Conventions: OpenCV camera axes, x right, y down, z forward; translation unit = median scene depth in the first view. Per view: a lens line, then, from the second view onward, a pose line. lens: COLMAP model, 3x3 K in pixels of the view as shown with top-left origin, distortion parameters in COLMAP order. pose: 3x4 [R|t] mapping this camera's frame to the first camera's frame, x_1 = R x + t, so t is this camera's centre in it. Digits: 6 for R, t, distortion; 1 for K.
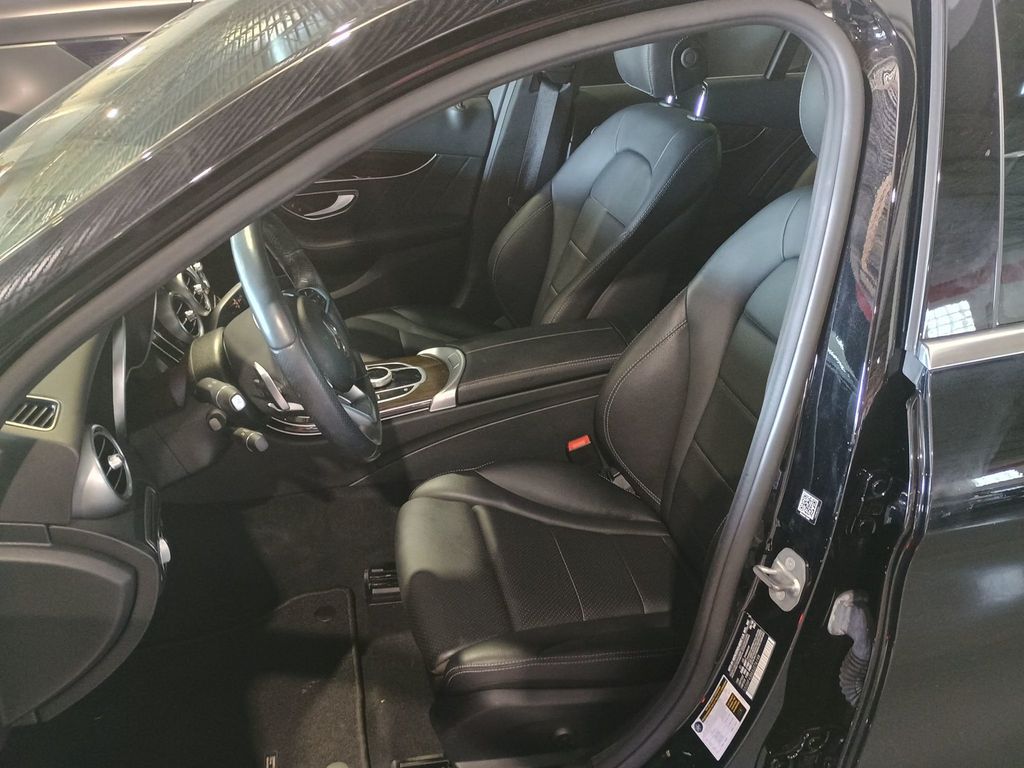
lens RADIAL K [[871.0, 0, 511.4], [0, 871.0, 381.9], [0, 0, 1]] dist [0.052393, -0.035168]
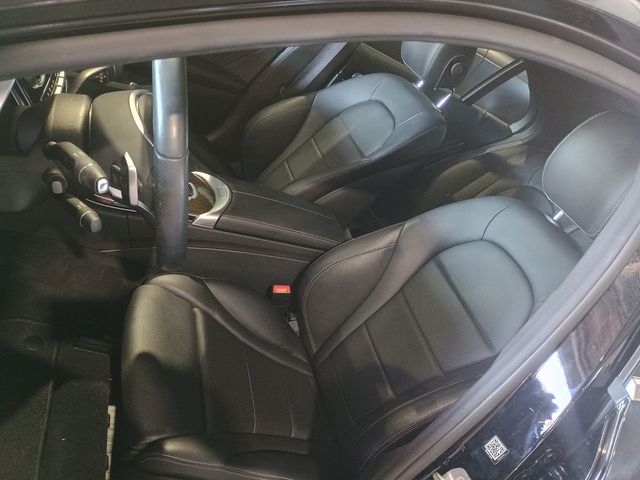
lens RADIAL K [[544.4, 0, 320.0], [0, 544.4, 240.0], [0, 0, 1]] dist [0.052393, -0.035168]
pose [[0.856425, 0.408336, 0.315908, -0.172035], [-0.425612, 0.904770, -0.015657, -0.010353], [-0.292218, -0.121046, 0.948660, 0.206121]]
